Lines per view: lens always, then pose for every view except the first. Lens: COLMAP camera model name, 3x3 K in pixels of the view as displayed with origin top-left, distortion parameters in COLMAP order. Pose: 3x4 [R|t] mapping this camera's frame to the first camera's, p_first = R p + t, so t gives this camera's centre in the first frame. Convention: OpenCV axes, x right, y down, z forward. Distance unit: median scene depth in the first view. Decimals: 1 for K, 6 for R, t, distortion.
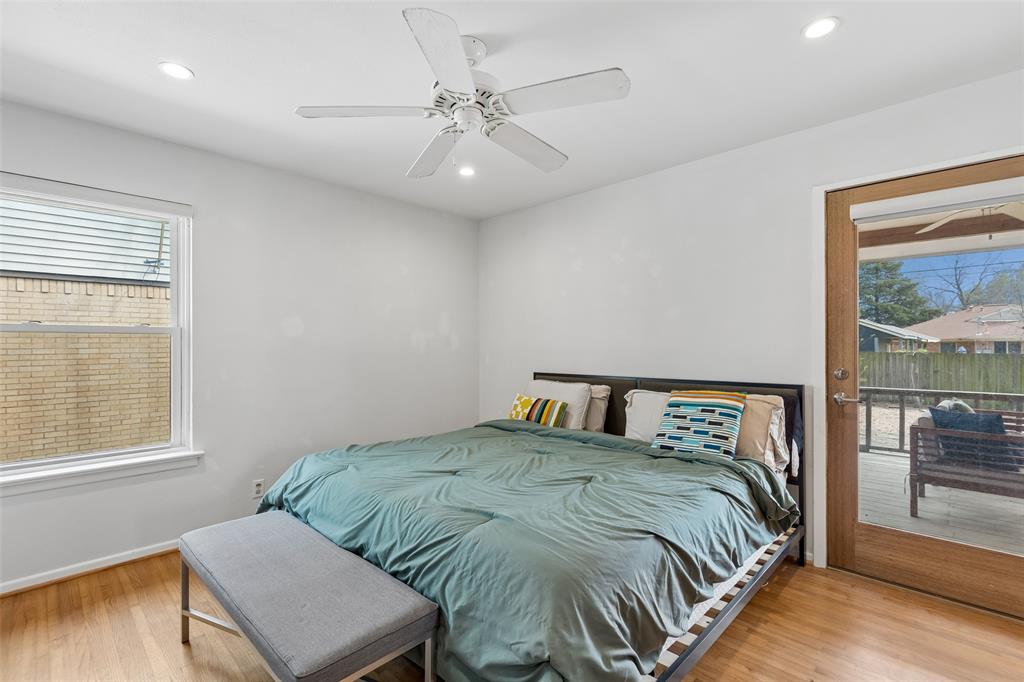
lens RADIAL K [[466.6, 0, 515.2], [0, 466.6, 341.8], [0, 0, 1]] dist [0.010558, -0.000183]
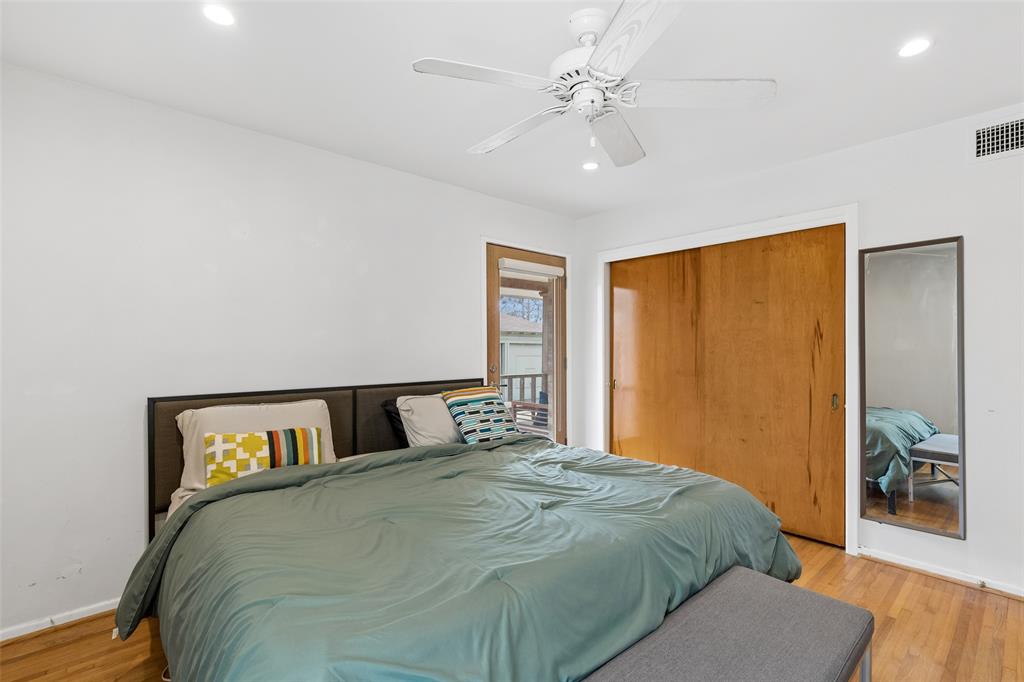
lens RADIAL K [[465.0, 0, 518.1], [0, 465.0, 350.6], [0, 0, 1]] dist [0.002126, -0.000280]
pose [[0.065847, 0.003922, 0.997822, -0.595182], [-0.003872, 0.999986, -0.003675, 0.011624], [-0.997822, -0.003621, 0.065861, 0.642725]]
